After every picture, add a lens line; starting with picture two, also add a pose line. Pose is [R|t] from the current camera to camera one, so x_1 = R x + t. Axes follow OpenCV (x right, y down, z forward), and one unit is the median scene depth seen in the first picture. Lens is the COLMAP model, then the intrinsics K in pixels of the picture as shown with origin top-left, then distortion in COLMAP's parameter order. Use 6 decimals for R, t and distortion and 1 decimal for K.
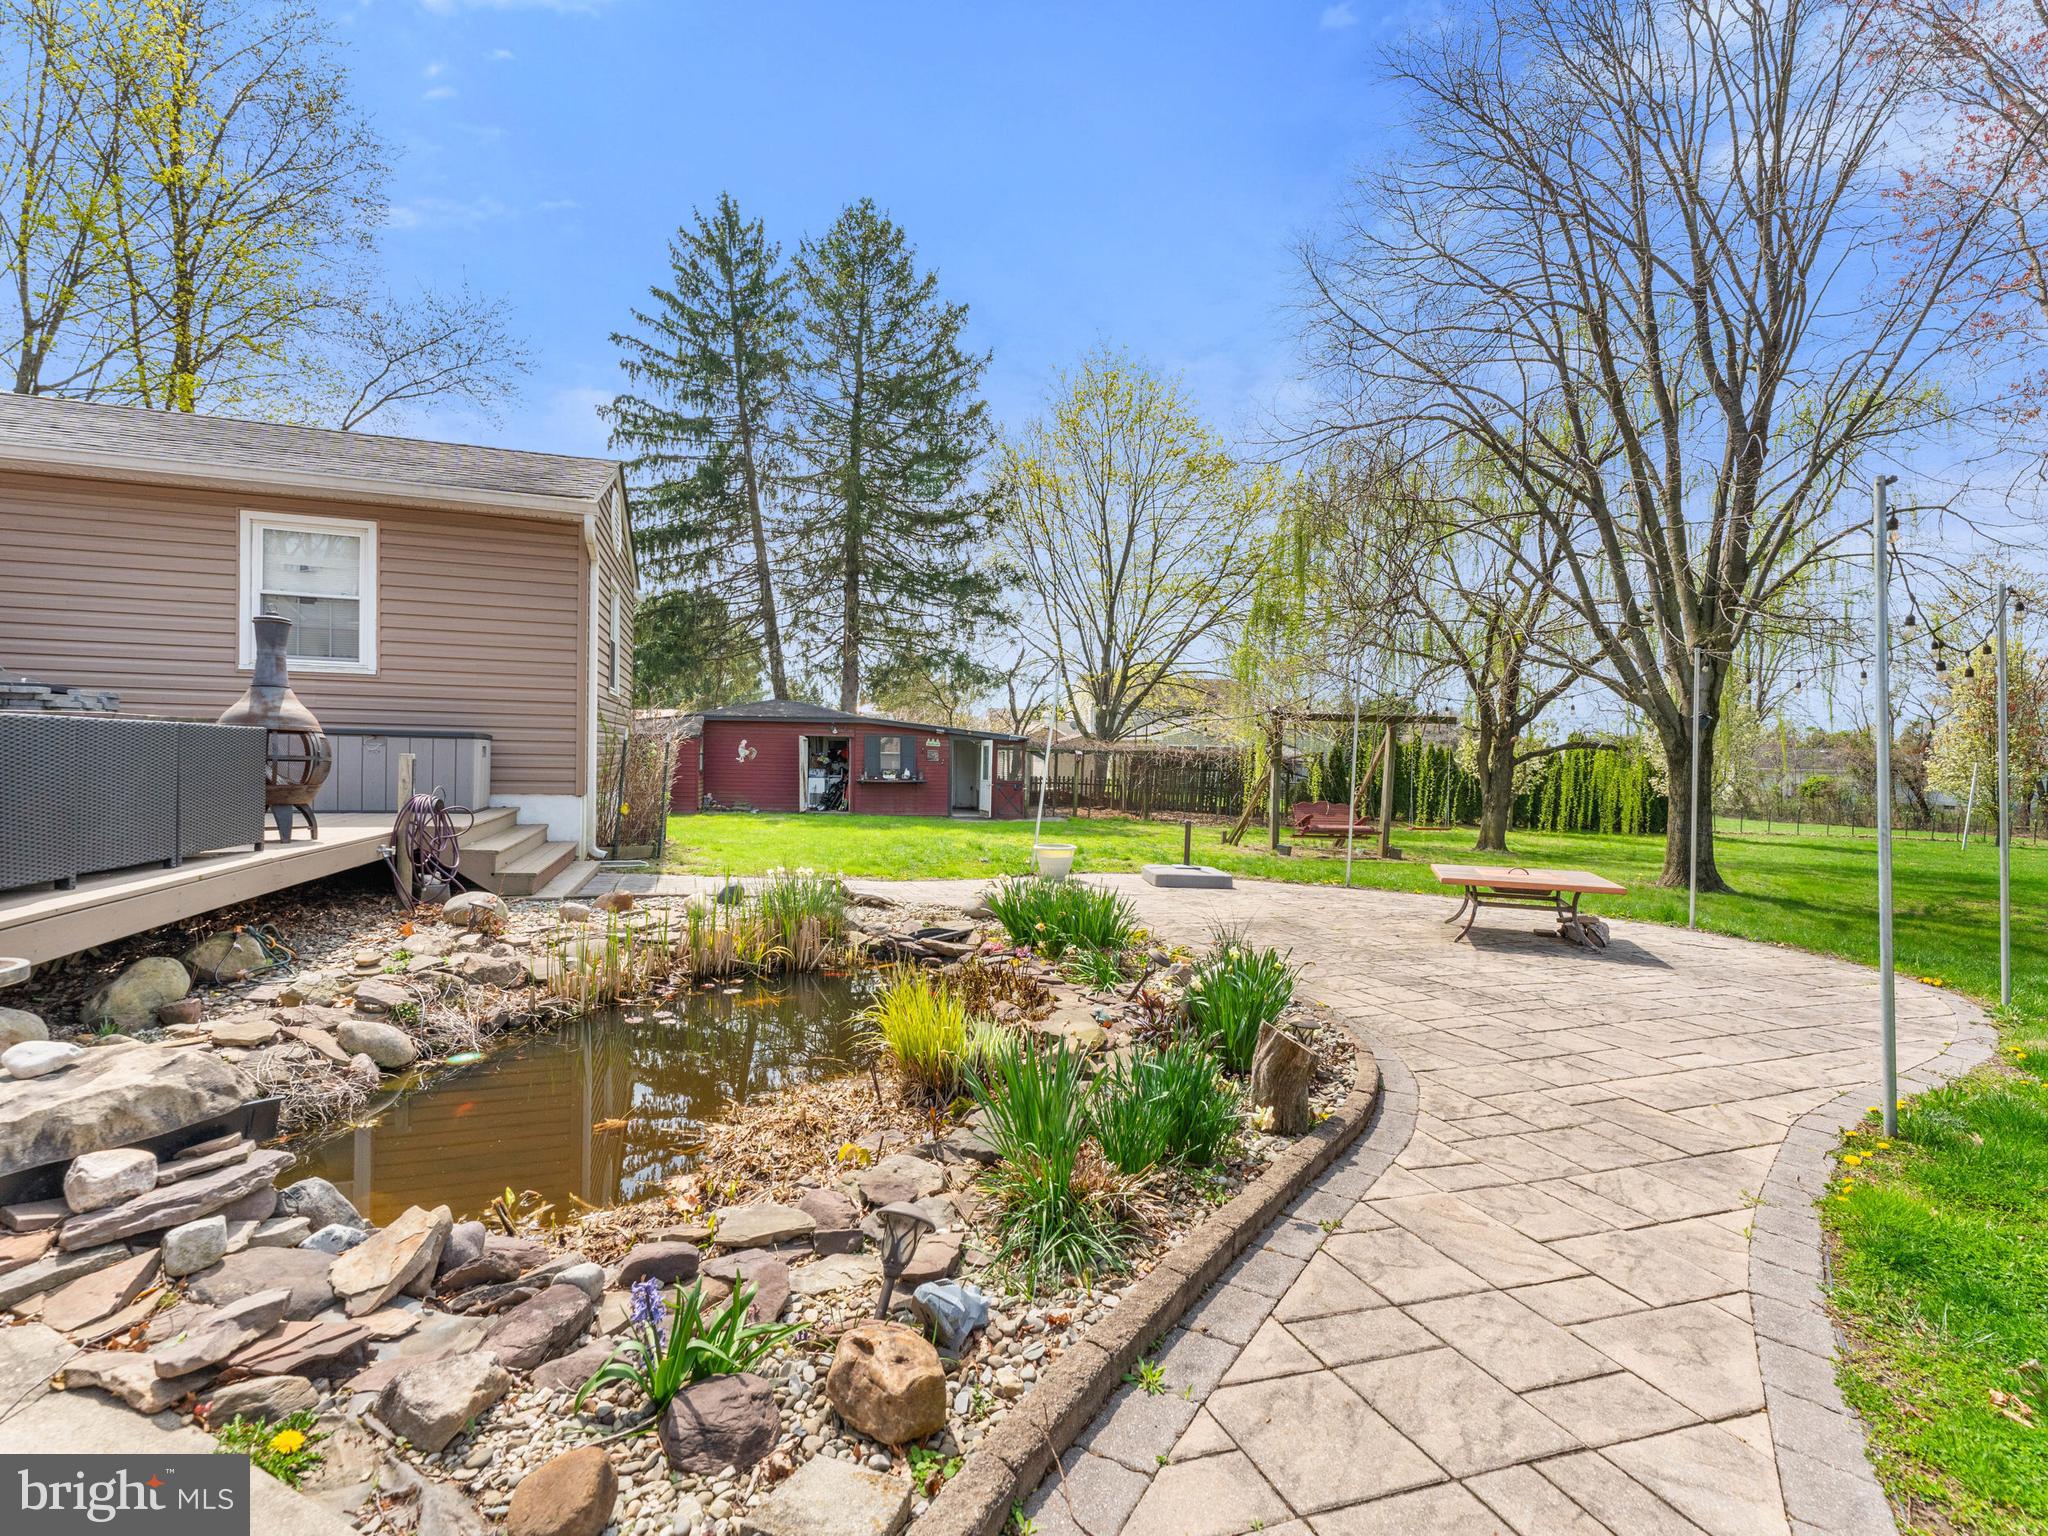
lens RADIAL K [[894.2, 0, 1020.9], [0, 894.2, 770.7], [0, 0, 1]] dist [0.000176, 0.000071]
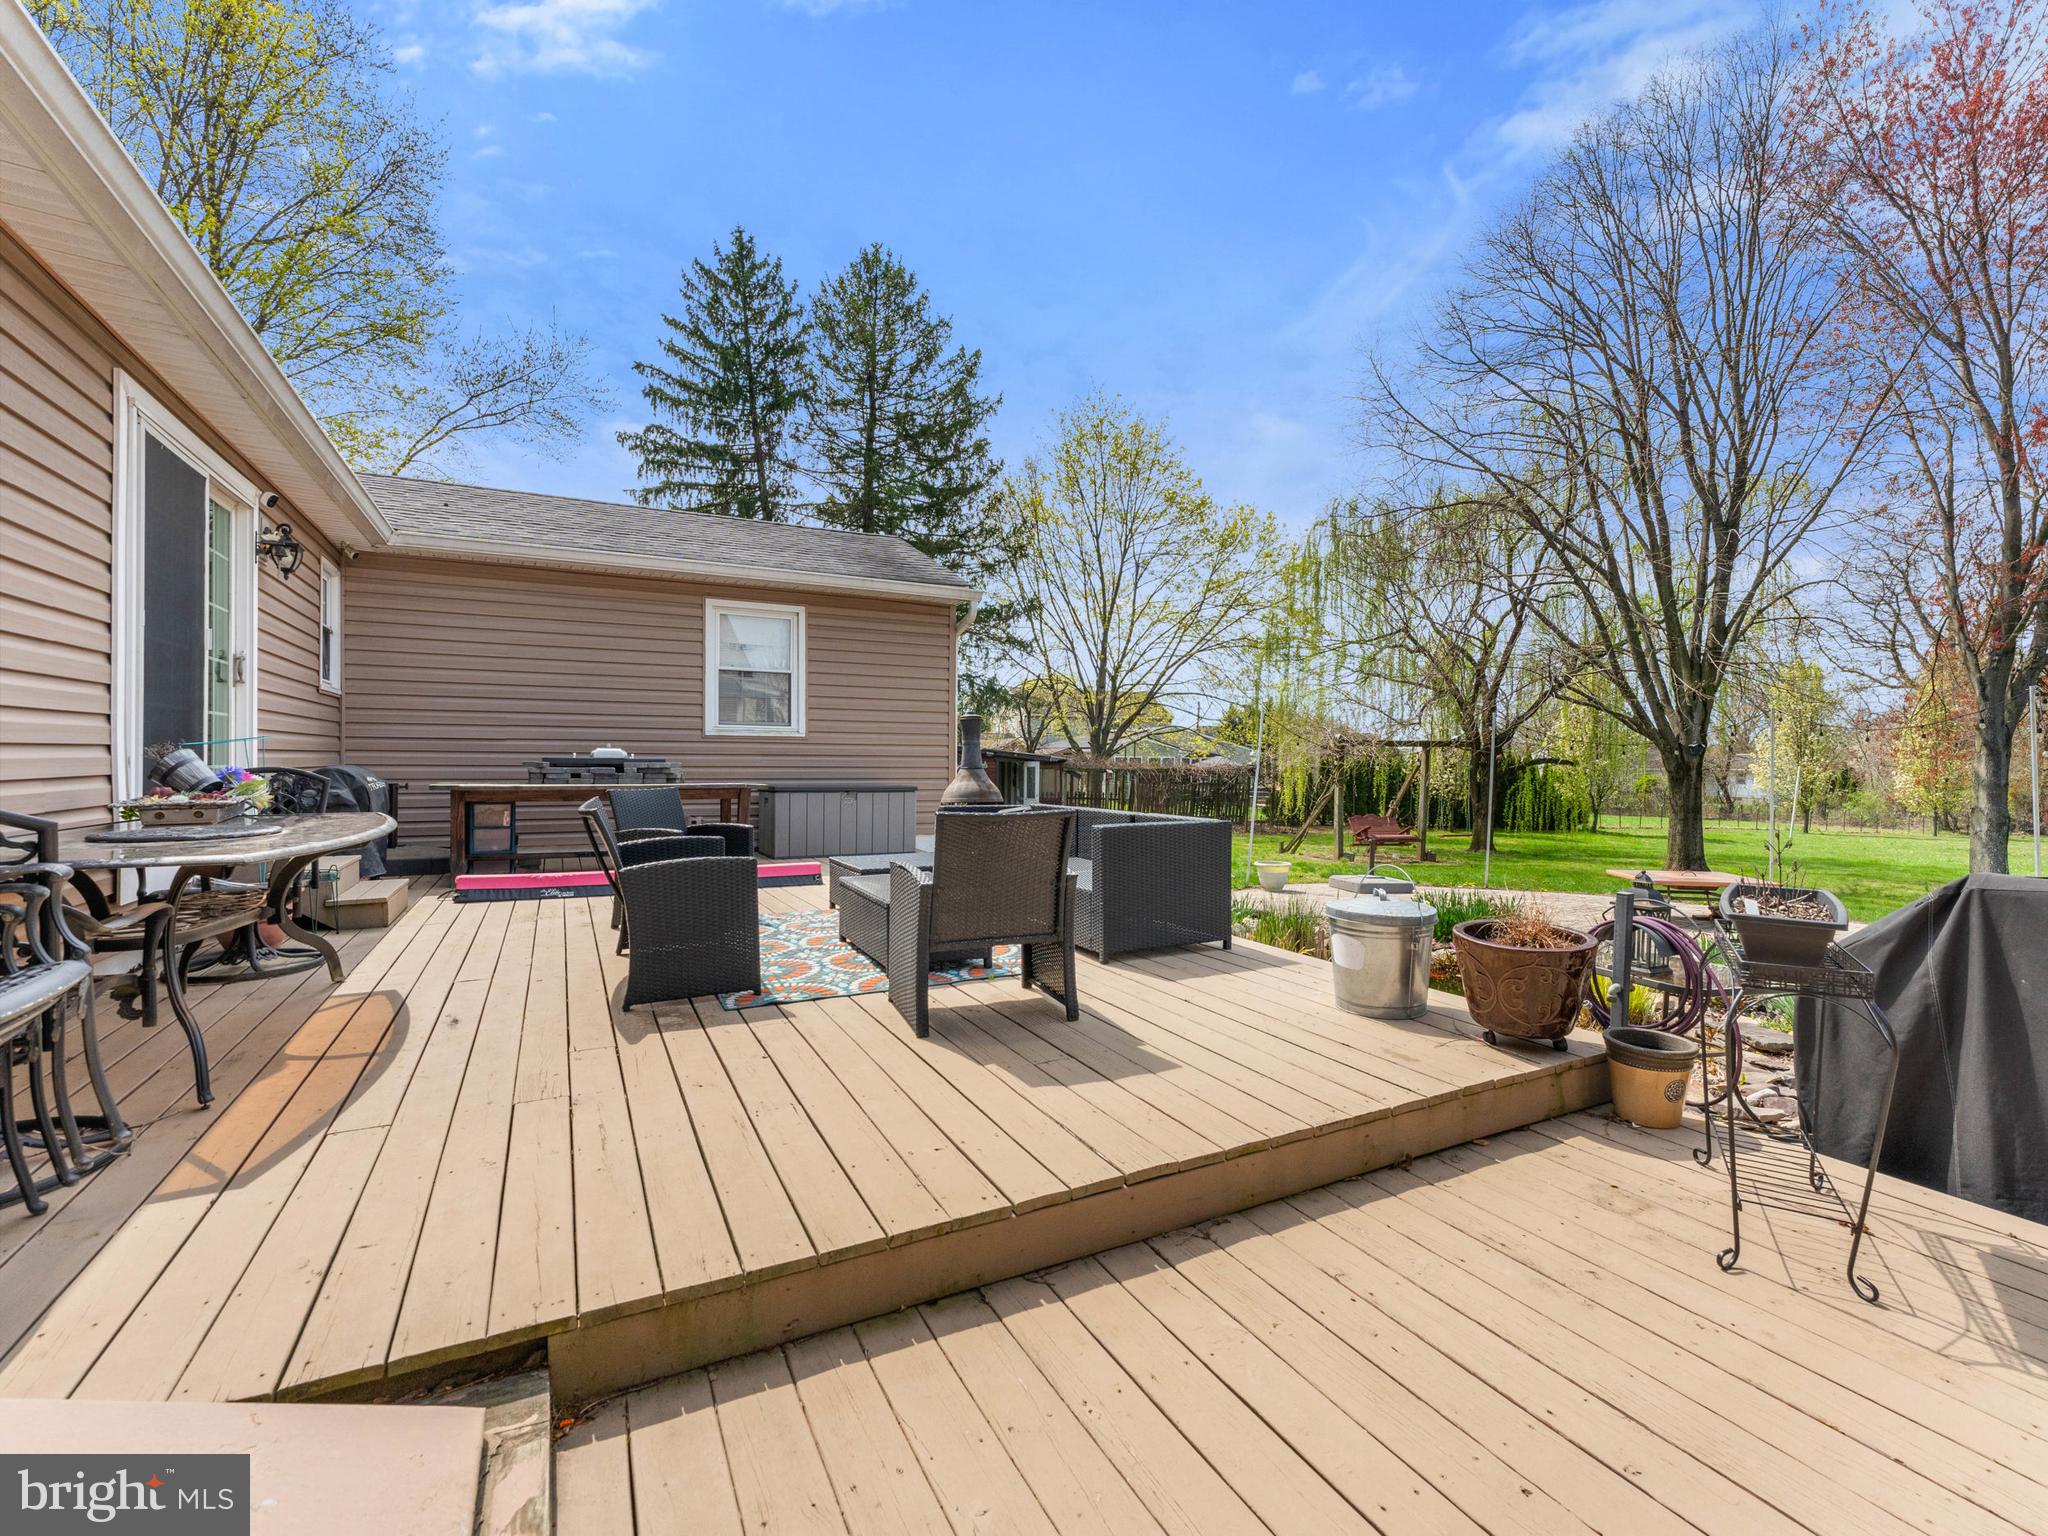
lens RADIAL K [[894.2, 0, 1026.7], [0, 894.2, 770.9], [0, 0, 1]] dist [0.000176, 0.000071]
pose [[0.988138, -0.016470, 0.152681, -0.178492], [0.017463, 0.999834, -0.005165, -0.015312], [-0.152571, 0.007770, 0.988262, -0.057323]]
